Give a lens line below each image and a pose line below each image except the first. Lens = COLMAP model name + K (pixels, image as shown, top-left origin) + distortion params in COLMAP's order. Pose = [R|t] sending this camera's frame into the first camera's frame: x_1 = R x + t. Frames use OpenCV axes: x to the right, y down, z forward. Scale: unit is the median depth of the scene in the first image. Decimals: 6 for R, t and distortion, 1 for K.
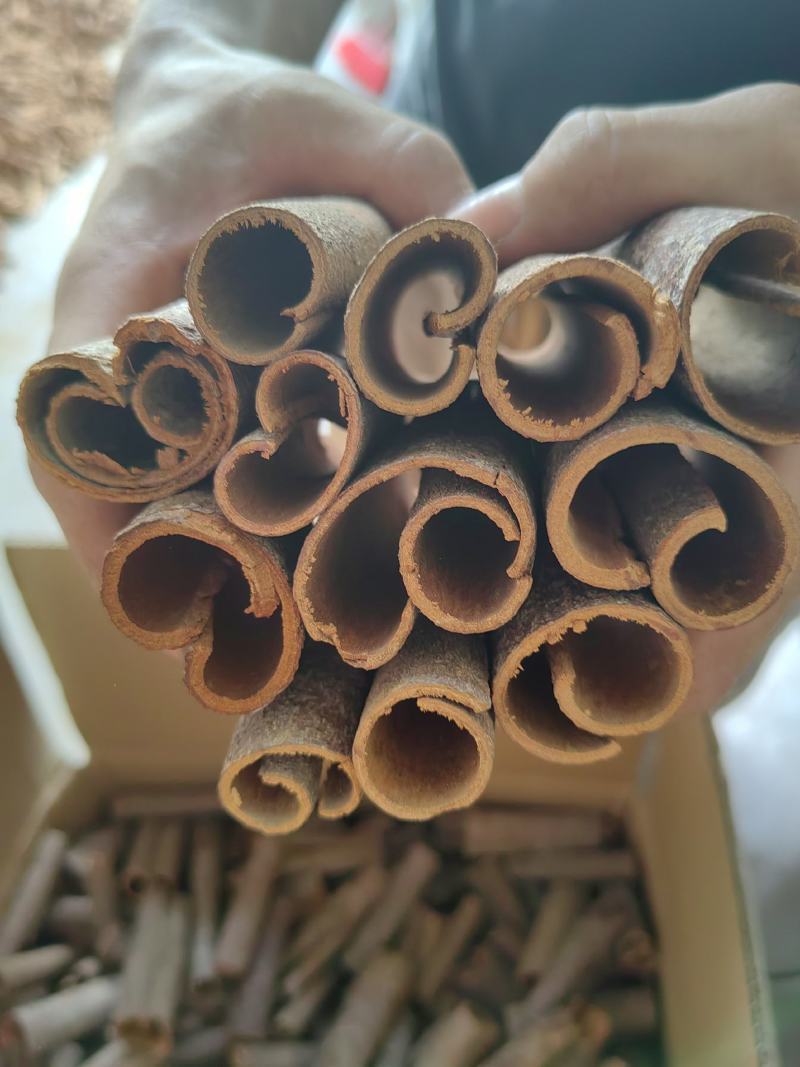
lens RADIAL K [[826.5, 0, 405.6], [0, 826.5, 536.3], [0, 0, 1]] dist [0.030333, -0.049061]
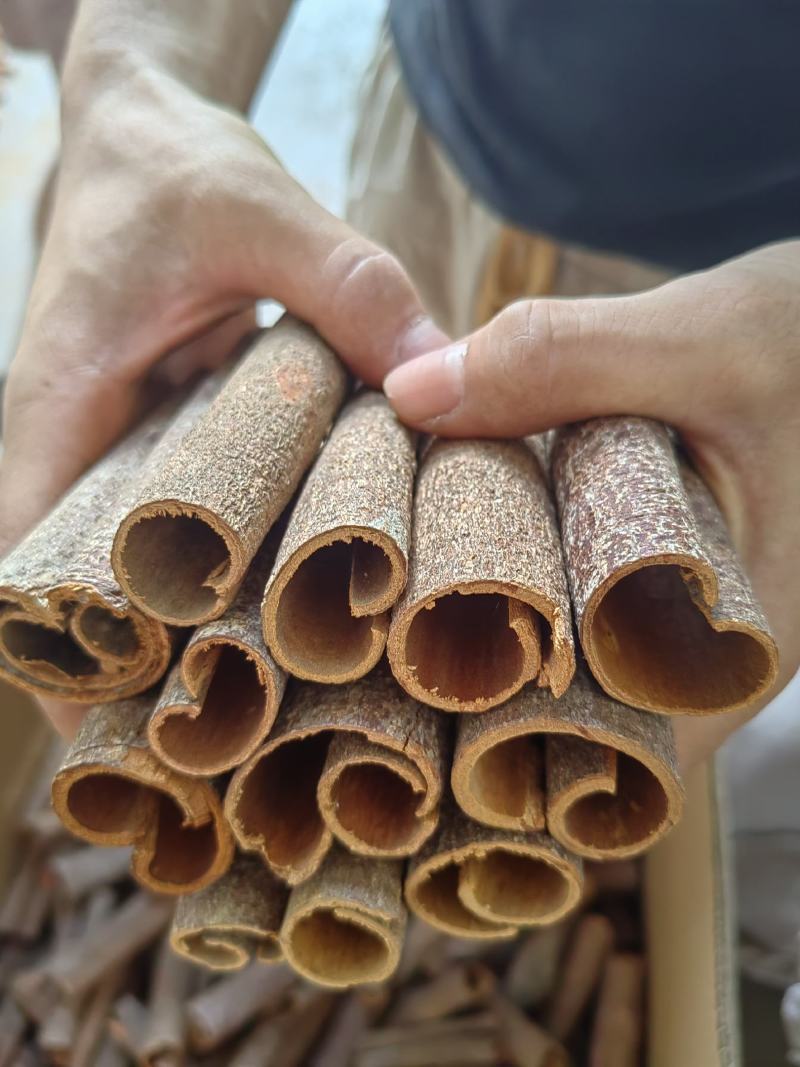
lens RADIAL K [[826.5, 0, 395.5], [0, 826.5, 539.8], [0, 0, 1]] dist [0.030333, -0.049061]
pose [[0.999438, 0.025115, -0.022187, 0.110818], [-0.019262, 0.972298, 0.232950, -0.562117], [0.027423, -0.232392, 0.972236, 0.010944]]
